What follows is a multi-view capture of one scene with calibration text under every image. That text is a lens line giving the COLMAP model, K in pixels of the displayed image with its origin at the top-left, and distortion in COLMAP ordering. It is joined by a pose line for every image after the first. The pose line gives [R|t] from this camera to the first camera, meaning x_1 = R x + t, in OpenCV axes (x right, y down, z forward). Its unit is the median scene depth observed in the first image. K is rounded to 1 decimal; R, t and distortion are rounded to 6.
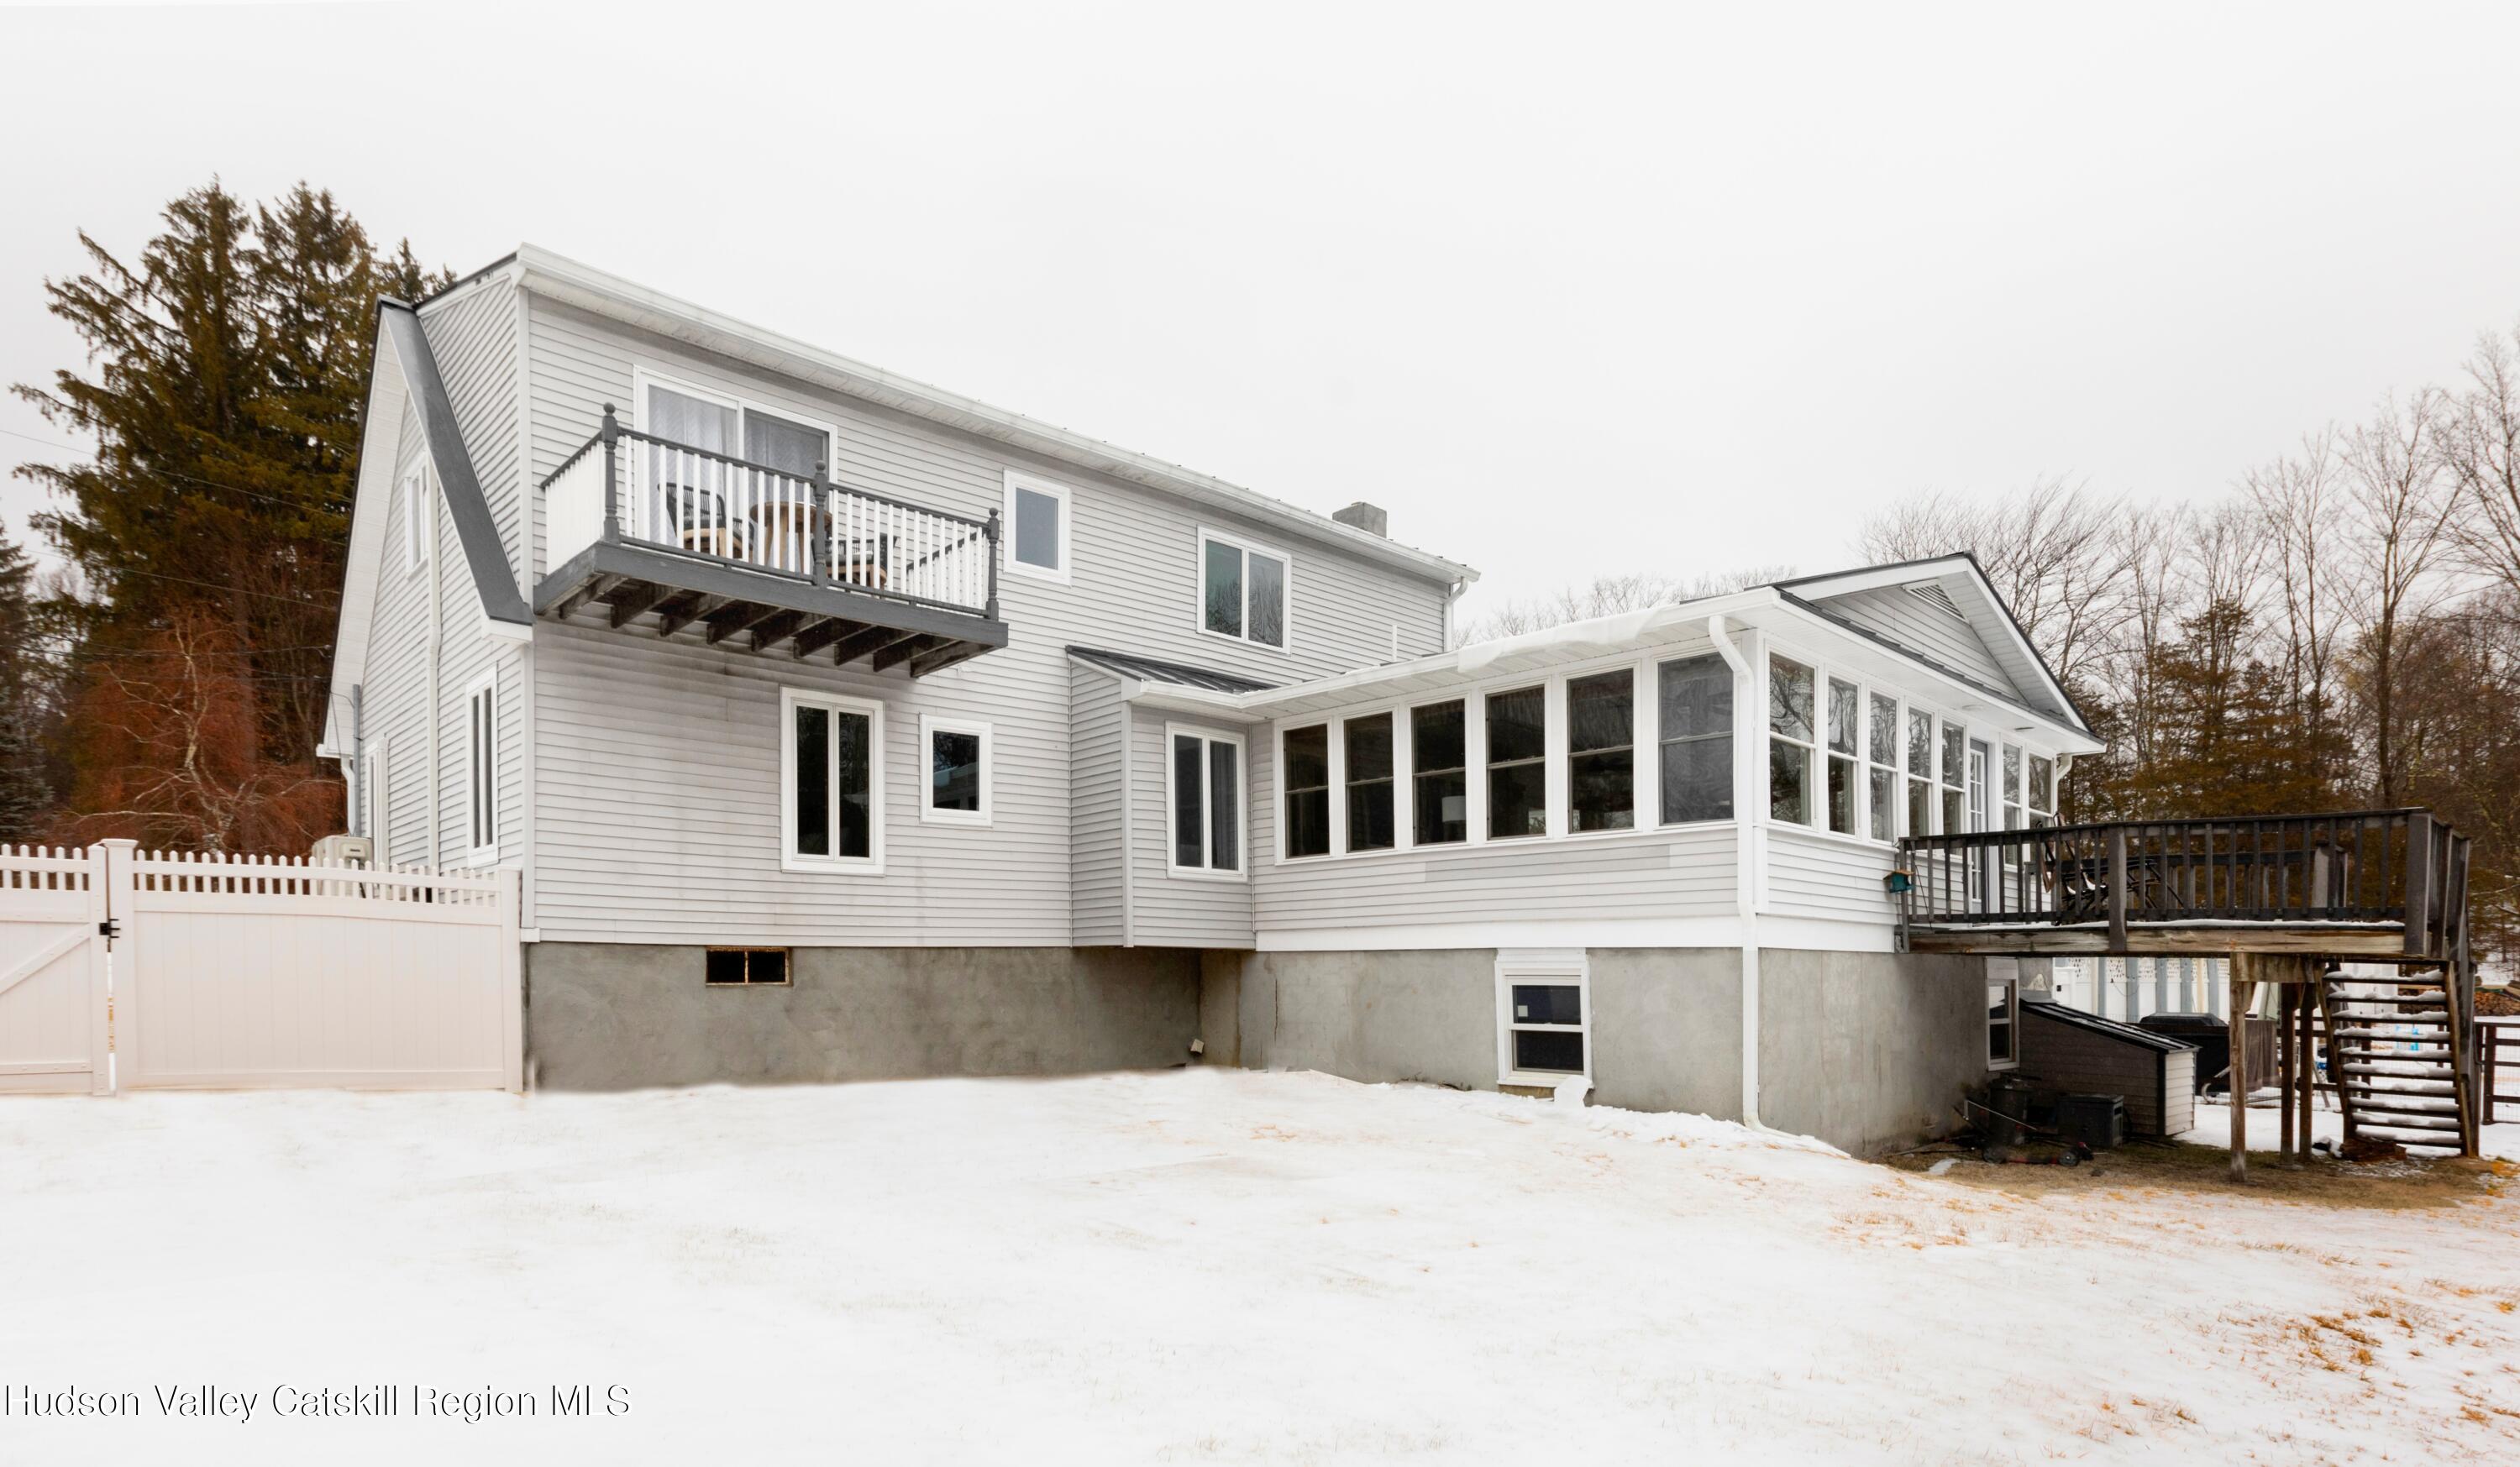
lens RADIAL K [[1295.2, 0, 1264.5], [0, 1295.2, 951.4], [0, 0, 1]] dist [0.007865, 0.002654]
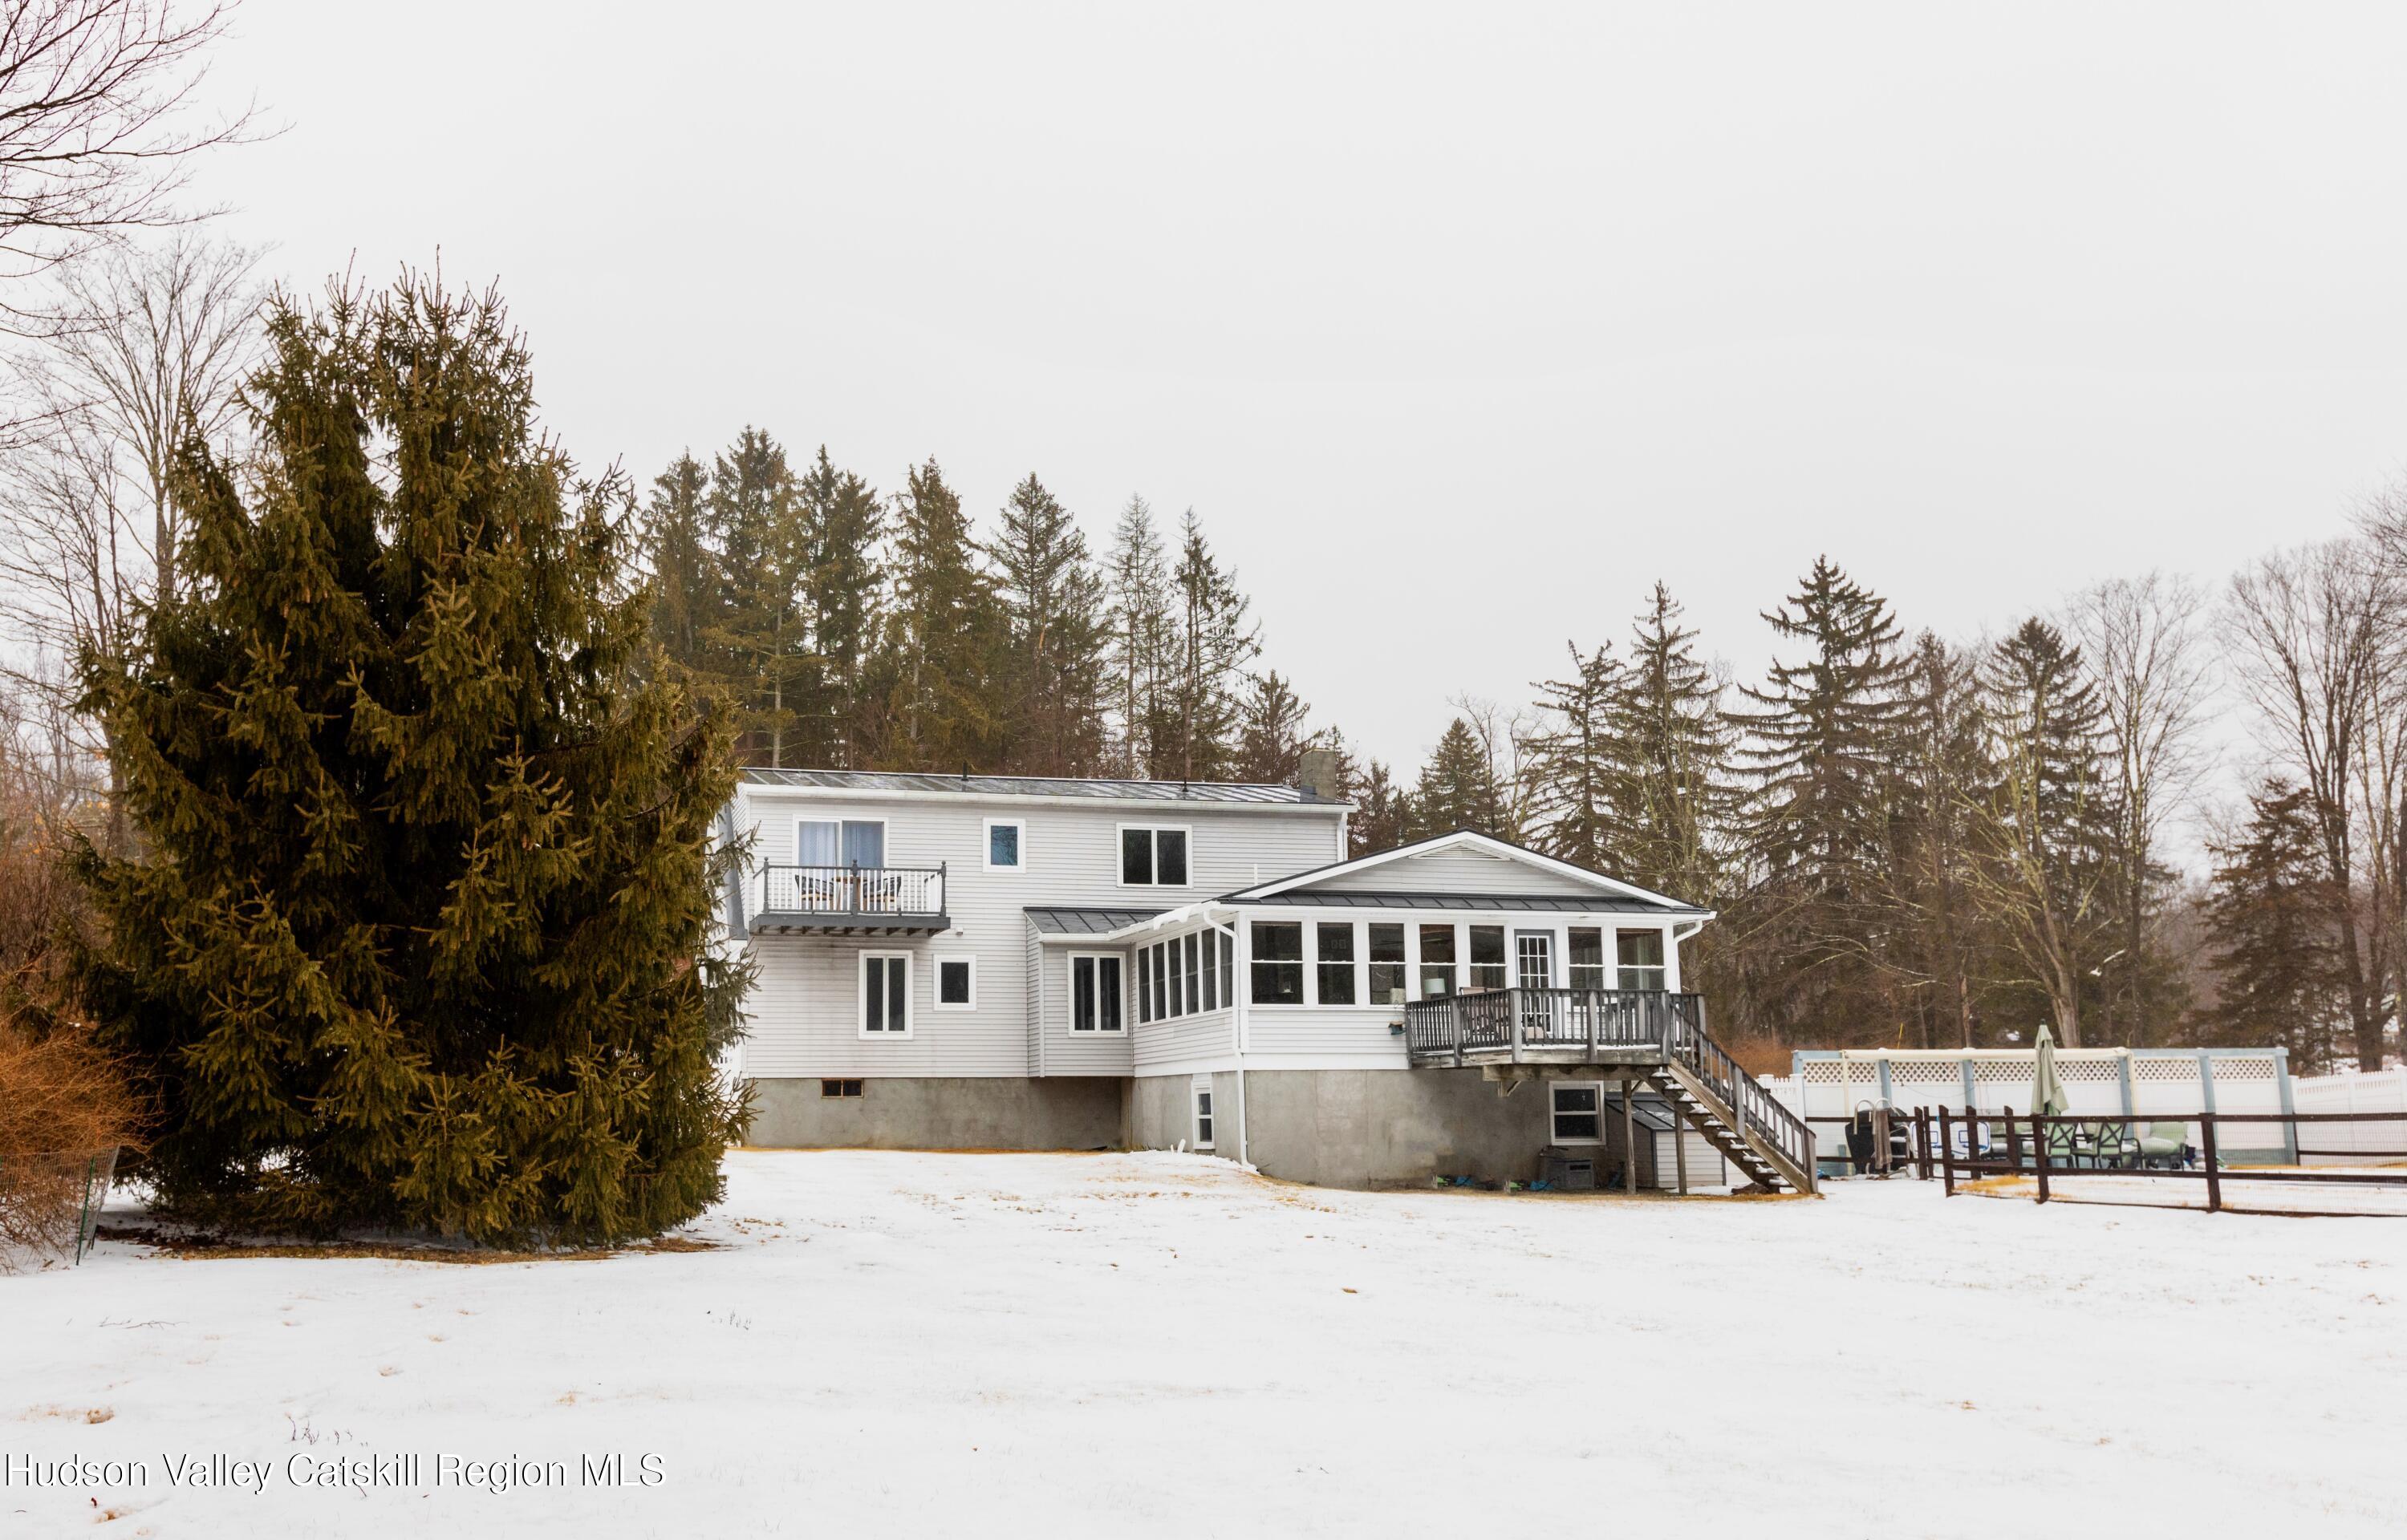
lens RADIAL K [[2193.1, 0, 1201.3], [0, 2193.1, 774.0], [0, 0, 1]] dist [-0.021959, 0.000000]
pose [[0.899411, -0.074977, -0.430625, 1.463365], [0.007979, 0.987831, -0.155329, 0.057259], [0.437031, 0.136269, 0.889064, -1.692119]]
